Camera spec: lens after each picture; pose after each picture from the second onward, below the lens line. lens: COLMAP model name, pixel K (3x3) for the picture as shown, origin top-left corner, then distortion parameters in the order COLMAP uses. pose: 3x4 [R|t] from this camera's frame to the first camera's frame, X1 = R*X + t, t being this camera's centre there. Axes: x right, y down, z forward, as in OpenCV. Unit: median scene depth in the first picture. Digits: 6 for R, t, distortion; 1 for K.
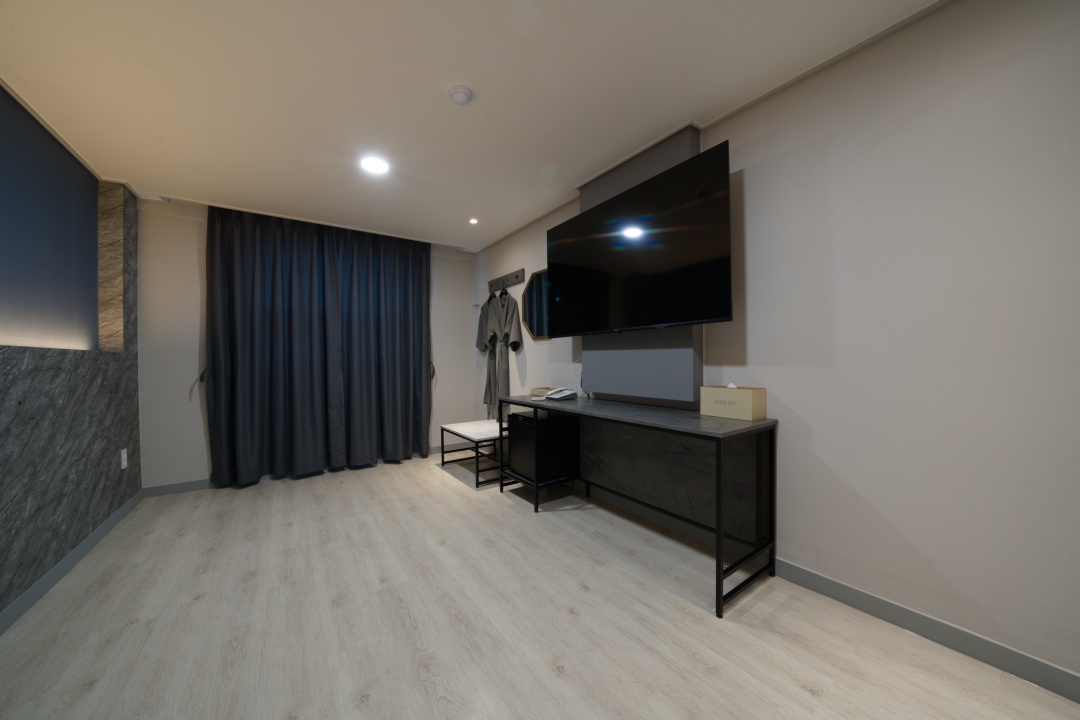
lens RADIAL K [[374.4, 0, 545.6], [0, 374.4, 360.3], [0, 0, 1]] dist [-0.025782, 0.002623]
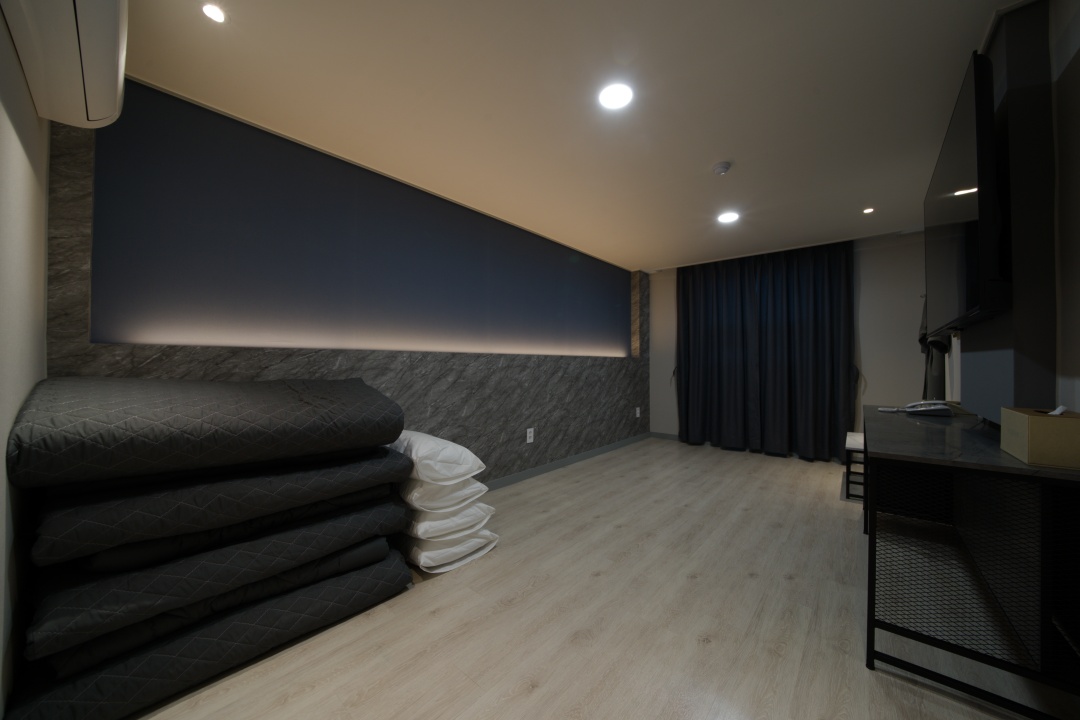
lens RADIAL K [[374.4, 0, 545.6], [0, 374.4, 360.3], [0, 0, 1]] dist [-0.025782, 0.002623]
pose [[0.238979, 0.002668, -0.971021, 0.606437], [-0.006597, 0.999978, 0.001124, -0.005961], [0.971002, 0.006137, 0.238991, 0.036450]]
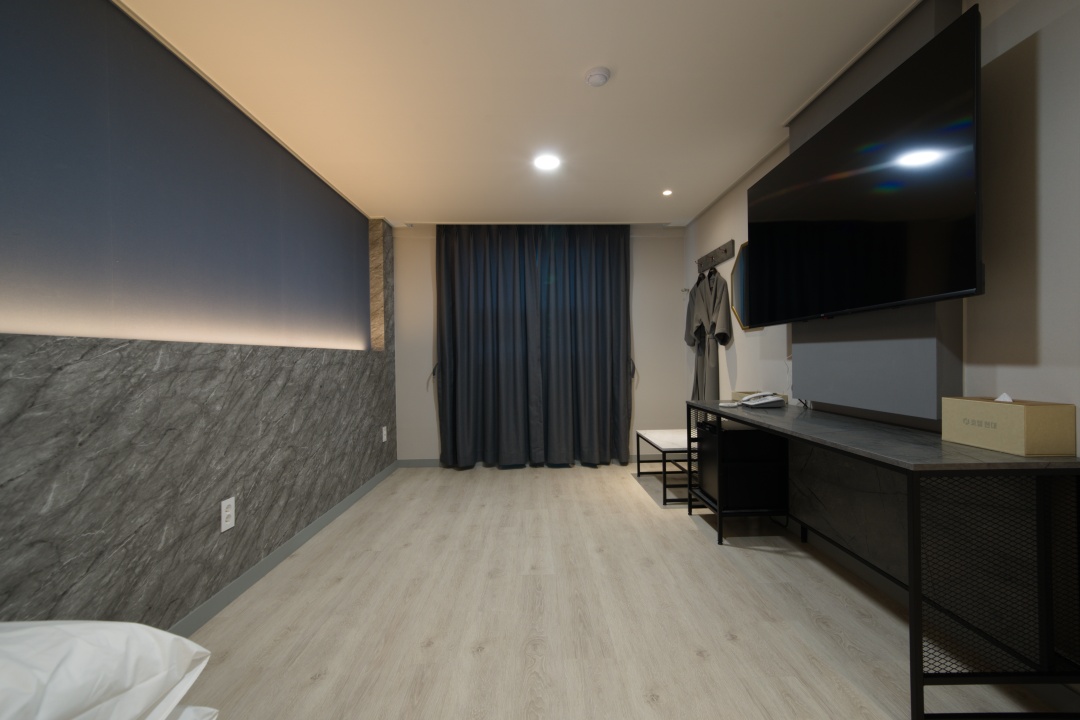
lens RADIAL K [[466.5, 0, 545.1], [0, 466.5, 360.8], [0, 0, 1]] dist [0.007686, 0.000221]
pose [[0.829597, 0.002907, -0.558355, 0.211913], [0.002733, 0.999953, 0.009267, -0.001360], [0.558356, -0.009213, 0.829550, -0.047149]]
